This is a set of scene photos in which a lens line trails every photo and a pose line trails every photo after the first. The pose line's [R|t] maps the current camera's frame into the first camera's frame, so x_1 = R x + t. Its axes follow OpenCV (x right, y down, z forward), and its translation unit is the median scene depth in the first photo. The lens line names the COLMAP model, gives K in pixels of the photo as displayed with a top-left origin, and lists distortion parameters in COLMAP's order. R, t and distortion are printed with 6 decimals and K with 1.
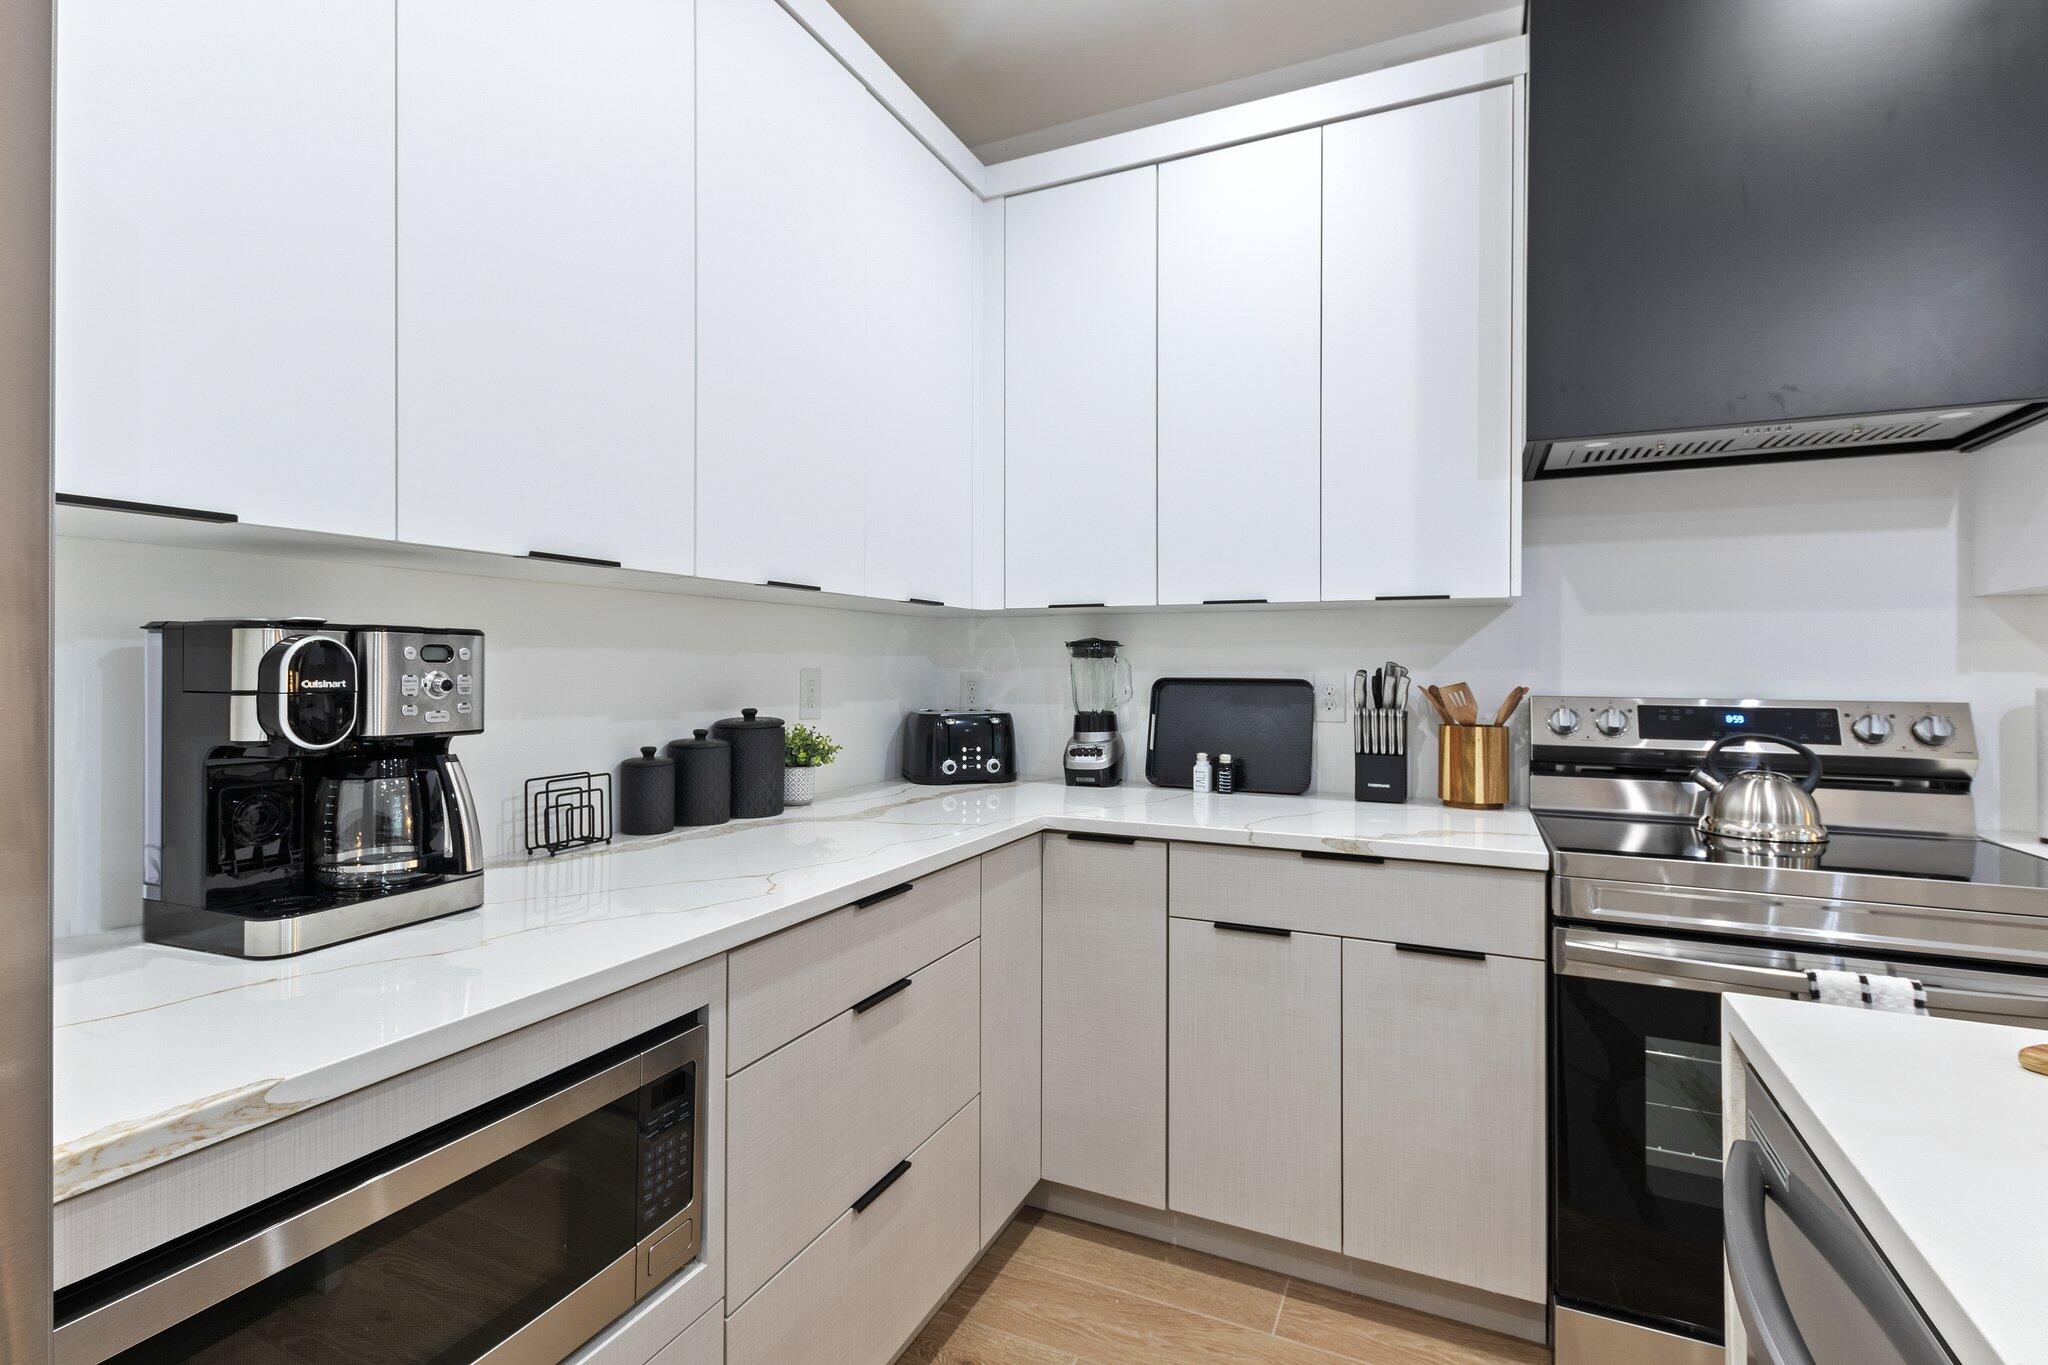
lens RADIAL K [[945.0, 0, 1023.8], [0, 945.0, 665.3], [0, 0, 1]] dist [-0.000314, -0.000538]
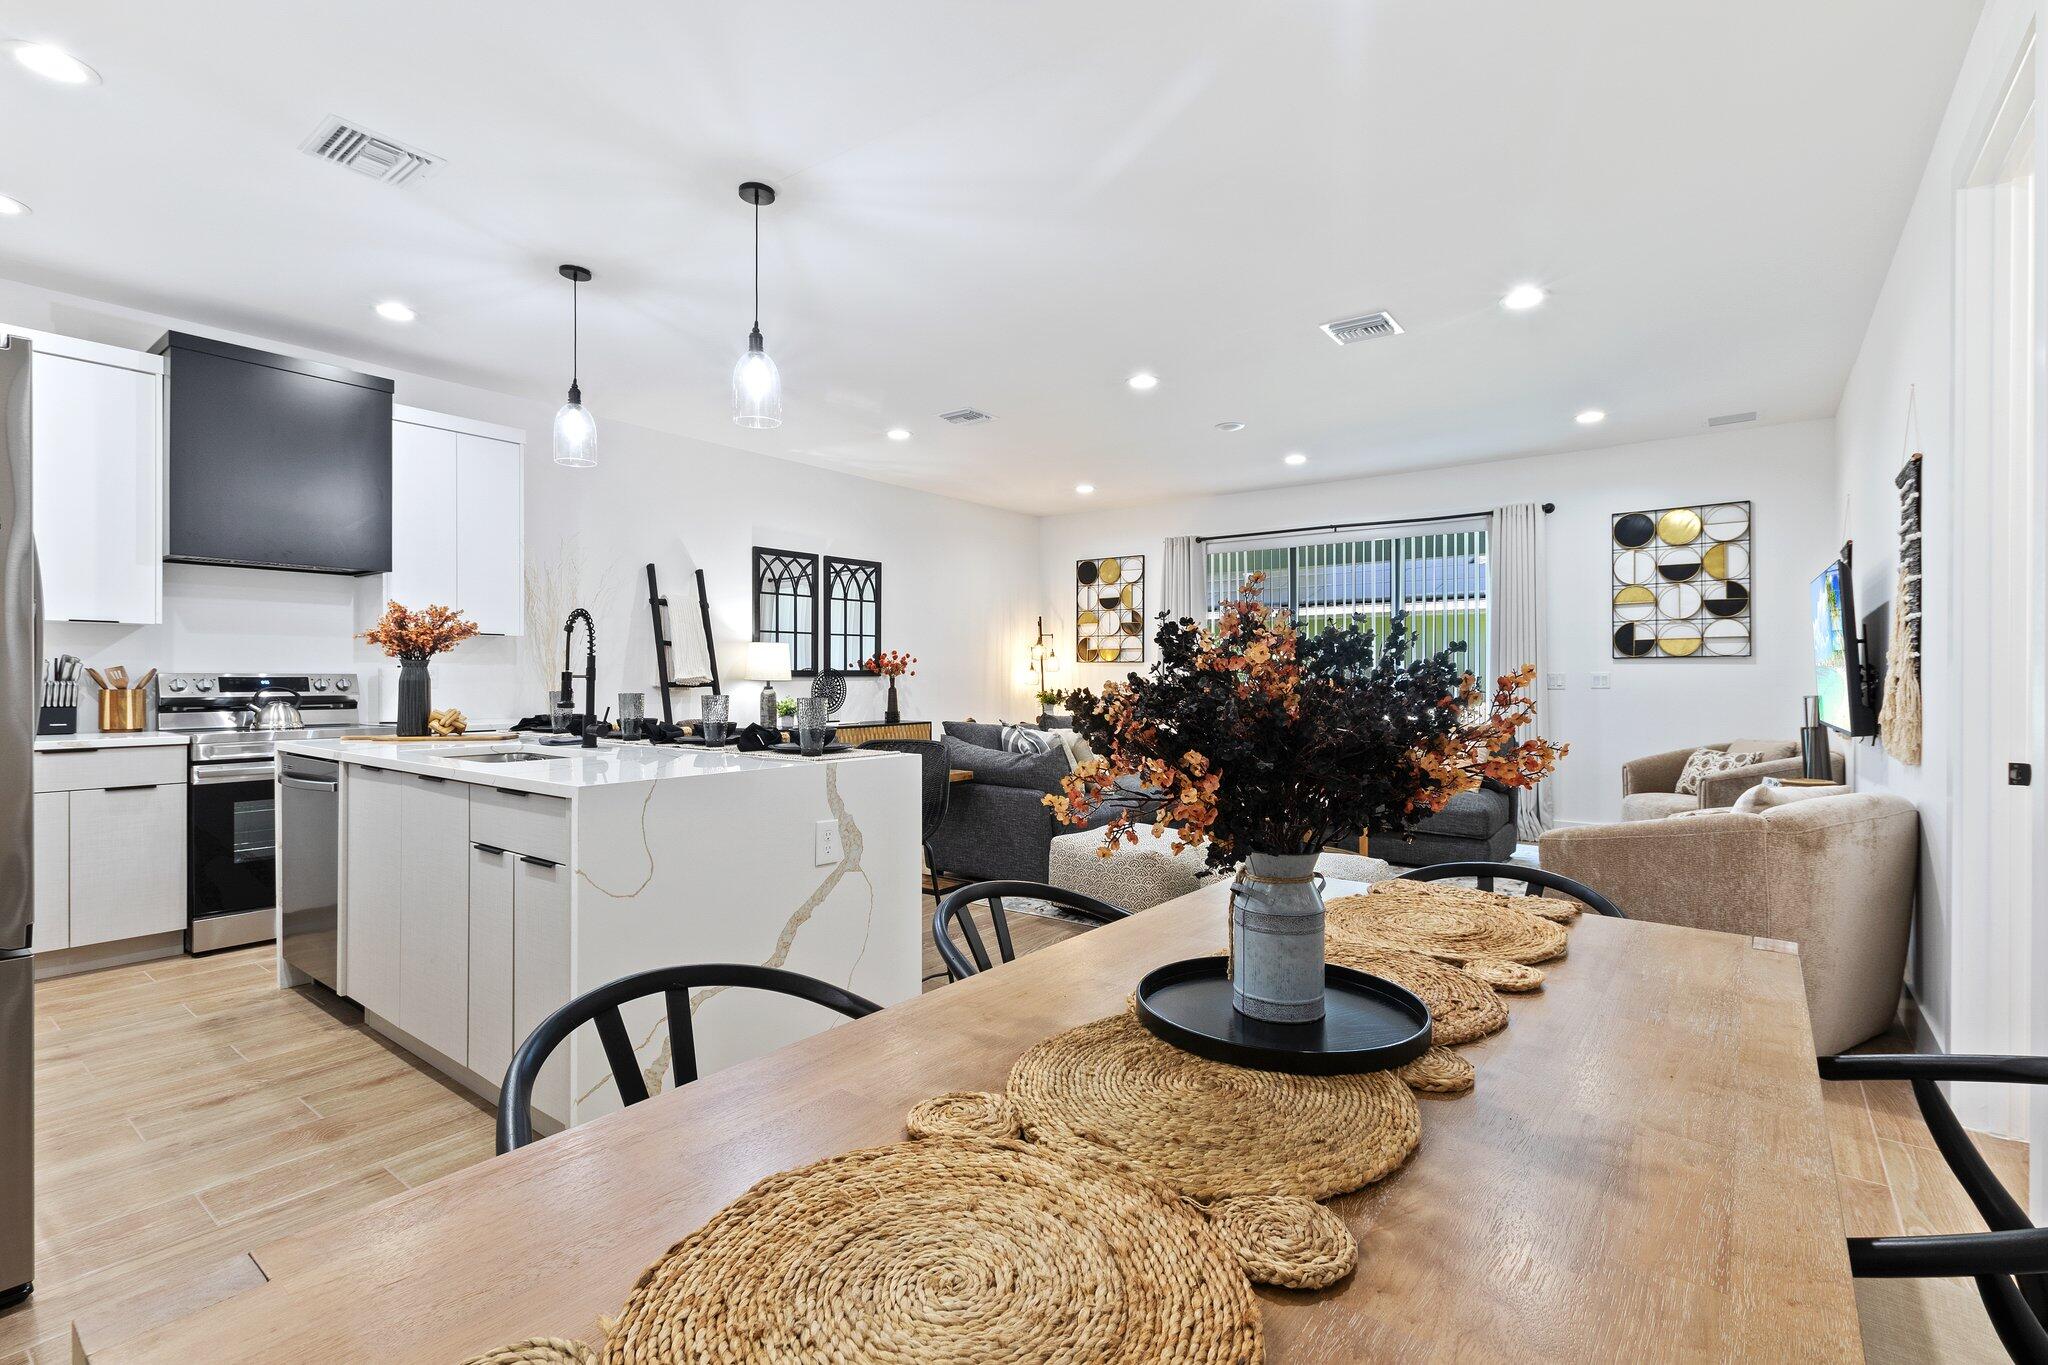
lens RADIAL K [[930.6, 0, 1027.9], [0, 930.6, 673.3], [0, 0, 1]] dist [0.004403, -0.001404]
pose [[0.213308, -0.001655, 0.976984, -0.984526], [-0.003378, 0.999991, 0.002432, 0.022045], [-0.976979, -0.003819, 0.213300, -1.194068]]
